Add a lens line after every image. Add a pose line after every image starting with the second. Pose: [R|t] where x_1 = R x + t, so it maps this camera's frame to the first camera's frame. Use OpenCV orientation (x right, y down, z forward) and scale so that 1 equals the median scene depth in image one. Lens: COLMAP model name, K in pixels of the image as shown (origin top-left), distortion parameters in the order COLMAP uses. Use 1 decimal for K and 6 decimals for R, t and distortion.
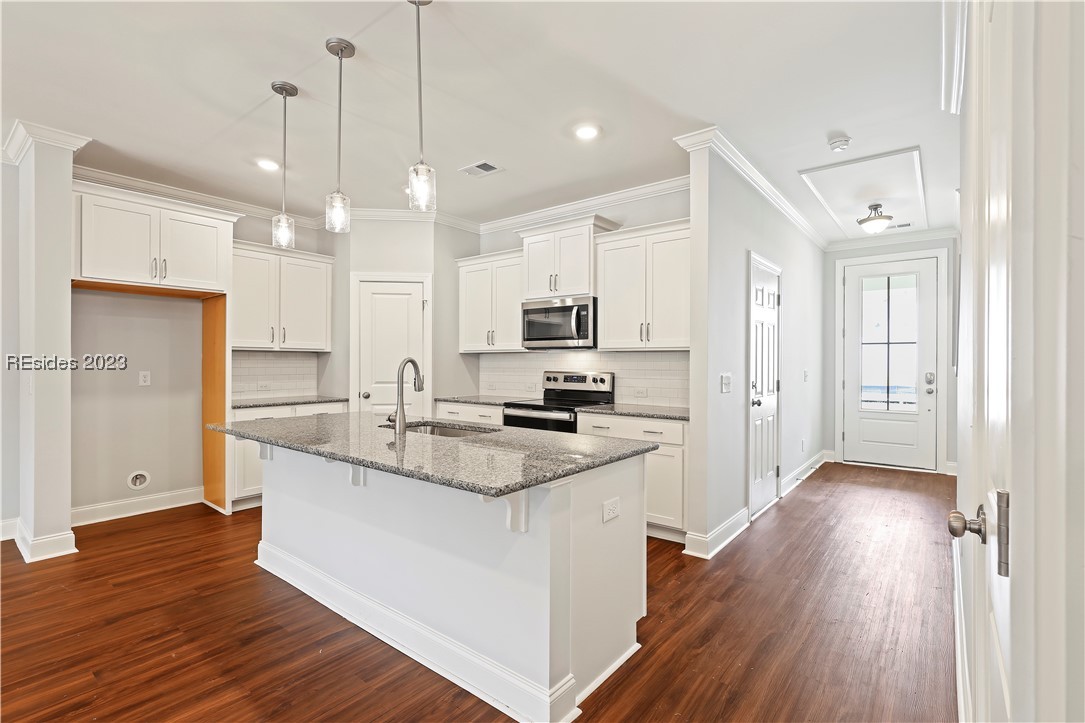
lens RADIAL K [[501.7, 0, 541.8], [0, 501.7, 363.3], [0, 0, 1]] dist [0.001087, 0.000868]
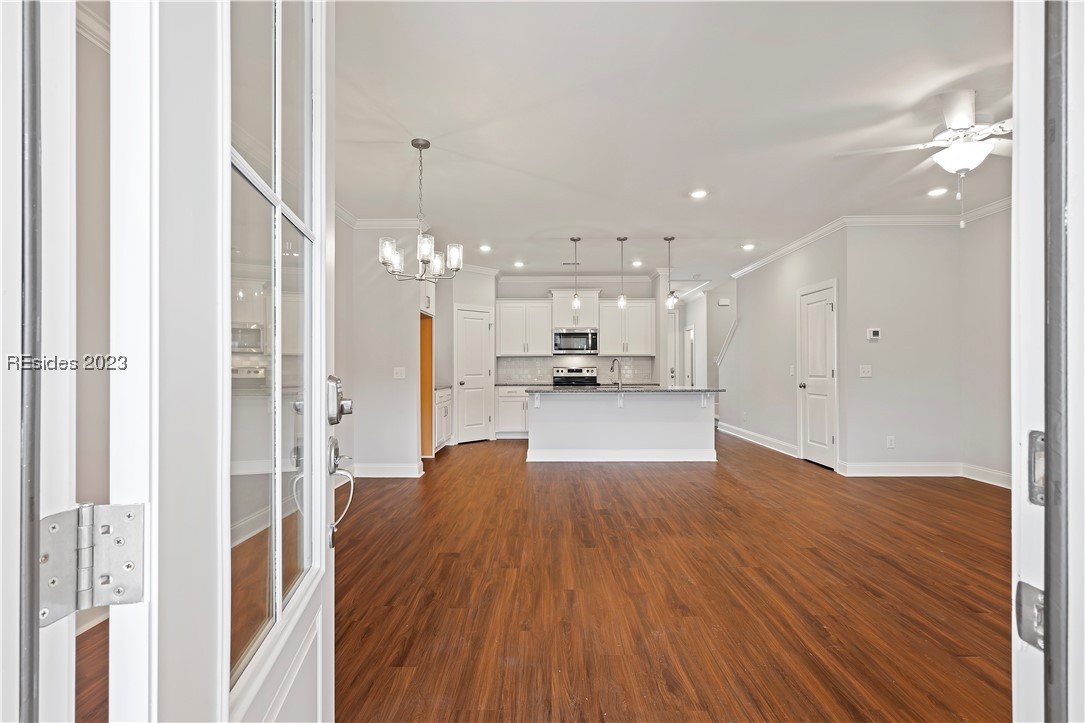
lens RADIAL K [[501.7, 0, 544.1], [0, 501.7, 368.4], [0, 0, 1]] dist [0.001087, 0.000868]
pose [[0.787438, -0.005321, 0.616370, -1.298104], [0.006921, 0.999976, -0.000209, 0.024186], [-0.616355, 0.004431, 0.787456, -0.448533]]
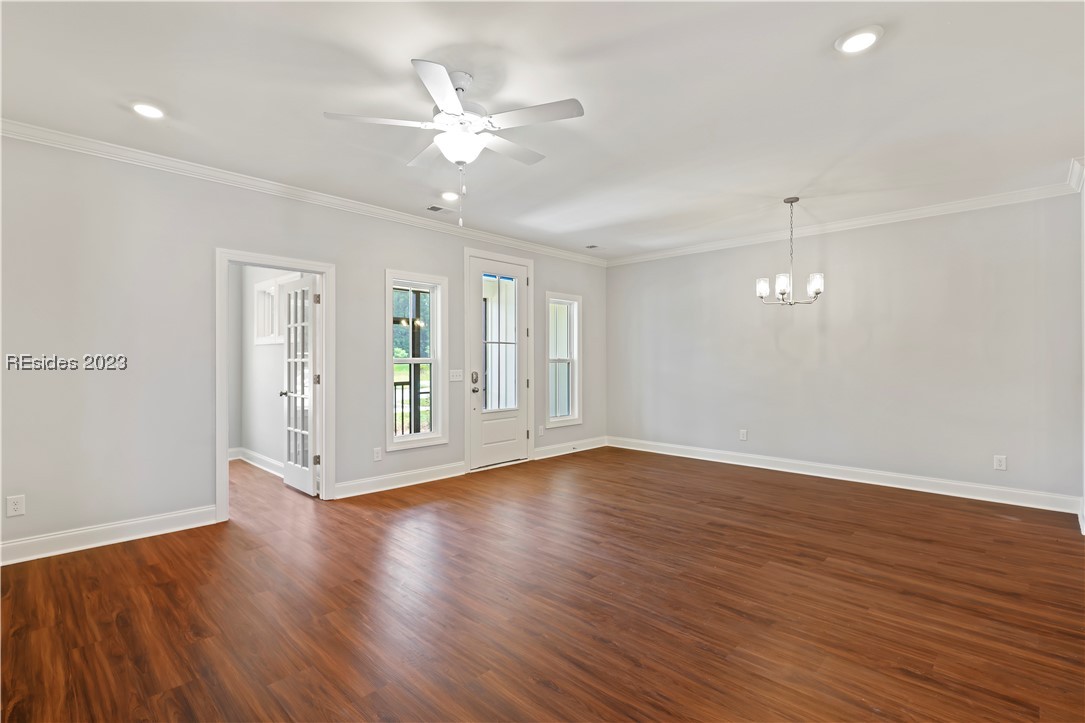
lens RADIAL K [[501.7, 0, 545.1], [0, 501.7, 369.3], [0, 0, 1]] dist [0.001087, 0.000868]
pose [[-0.094378, 0.015843, -0.995410, 0.188206], [-0.003529, 0.999862, 0.016249, 0.000822], [0.995530, 0.005046, -0.094309, -0.096564]]
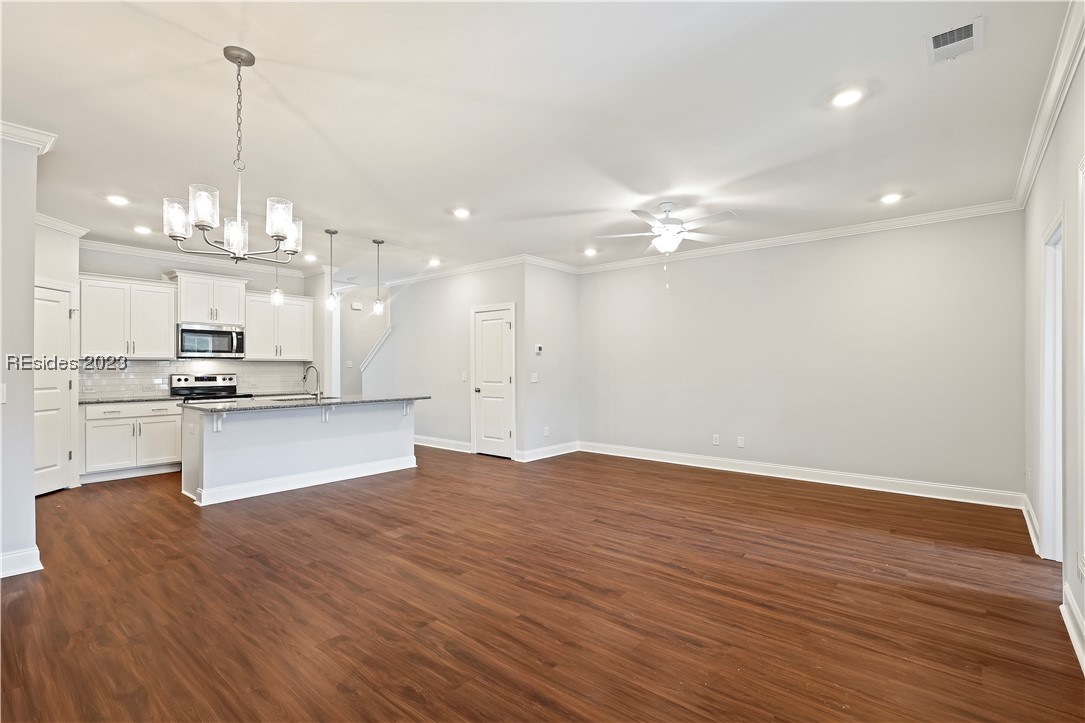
lens RADIAL K [[501.7, 0, 540.6], [0, 501.7, 366.9], [0, 0, 1]] dist [0.001087, 0.000868]
pose [[0.030400, -0.002829, 0.999534, -1.495304], [0.004727, 0.999985, 0.002686, -0.003242], [-0.999527, 0.004643, 0.030413, -0.020265]]
